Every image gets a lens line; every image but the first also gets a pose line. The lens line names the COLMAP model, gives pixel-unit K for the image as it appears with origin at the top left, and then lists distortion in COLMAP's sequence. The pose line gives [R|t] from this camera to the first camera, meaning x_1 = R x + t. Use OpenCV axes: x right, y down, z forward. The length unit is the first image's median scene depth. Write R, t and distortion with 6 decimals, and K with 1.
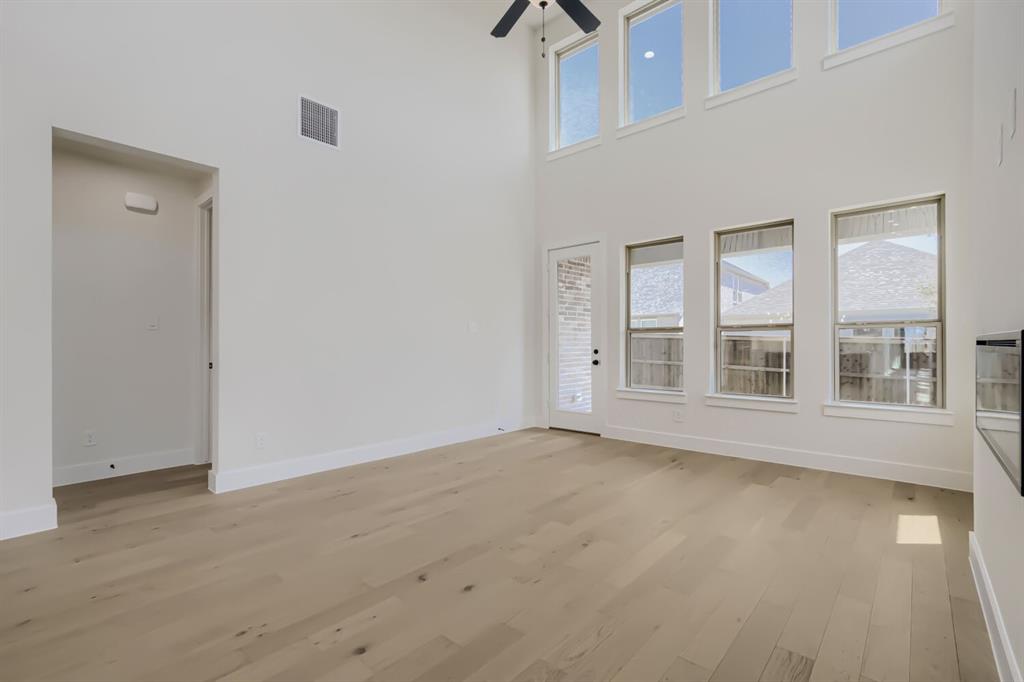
lens RADIAL K [[461.3, 0, 516.7], [0, 461.3, 338.8], [0, 0, 1]] dist [-0.000689, 0.000937]
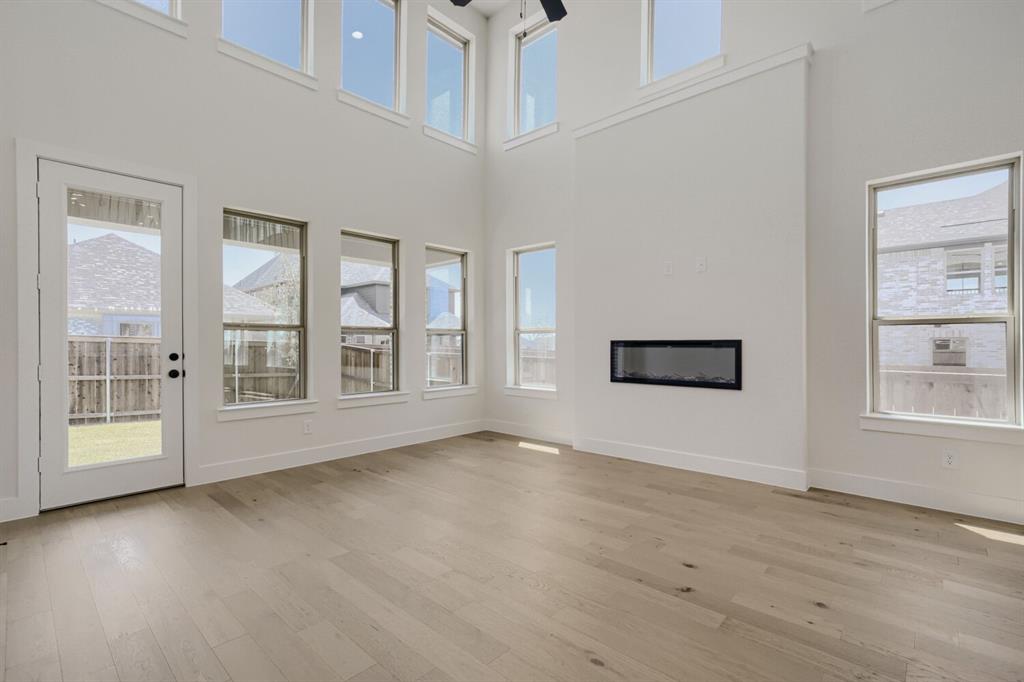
lens RADIAL K [[461.3, 0, 516.7], [0, 461.3, 338.8], [0, 0, 1]] dist [-0.000689, 0.000937]
pose [[0.020276, 0.012972, 0.999710, -0.451695], [-0.008850, 0.999879, -0.012795, 0.007253], [-0.999755, -0.008588, 0.020389, 0.517227]]
